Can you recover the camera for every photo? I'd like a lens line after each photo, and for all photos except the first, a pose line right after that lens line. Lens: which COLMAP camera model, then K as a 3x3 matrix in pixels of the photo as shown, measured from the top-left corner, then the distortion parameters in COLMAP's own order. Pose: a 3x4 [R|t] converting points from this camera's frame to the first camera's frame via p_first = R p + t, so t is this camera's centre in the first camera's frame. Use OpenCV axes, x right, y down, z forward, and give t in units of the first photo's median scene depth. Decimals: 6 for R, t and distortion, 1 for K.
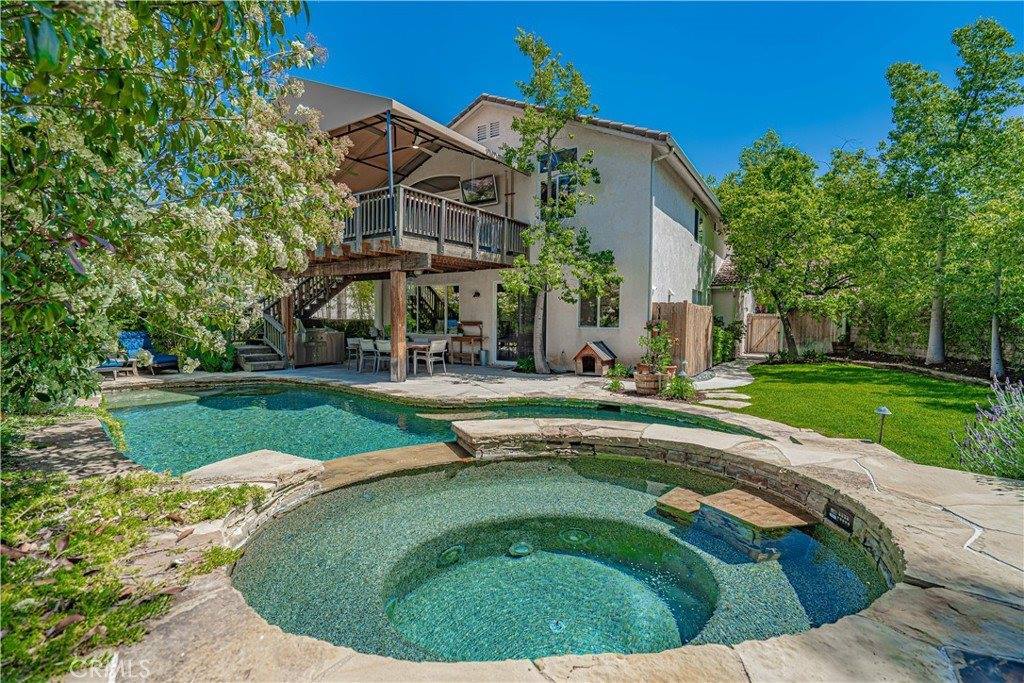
lens RADIAL K [[463.6, 0, 515.8], [0, 463.6, 345.1], [0, 0, 1]] dist [-0.001740, 0.000076]
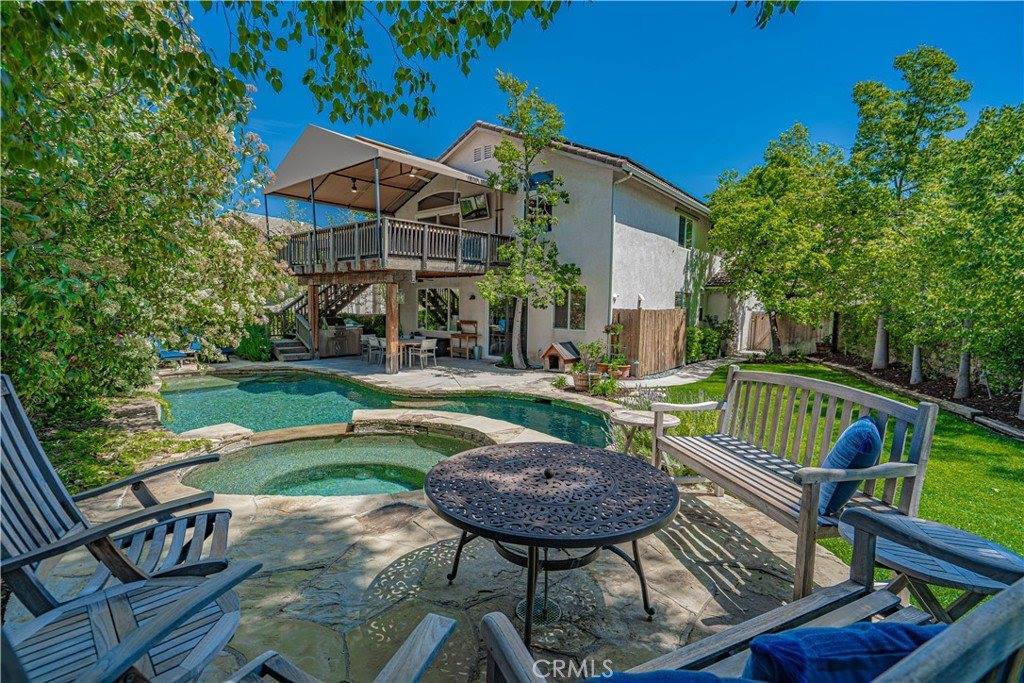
lens RADIAL K [[463.6, 0, 515.8], [0, 463.6, 345.1], [0, 0, 1]] dist [-0.001740, 0.000076]
pose [[0.993626, 0.016638, -0.111489, 0.190032], [-0.013151, 0.999404, 0.031931, -0.036633], [0.111954, -0.030261, 0.993253, -0.161975]]
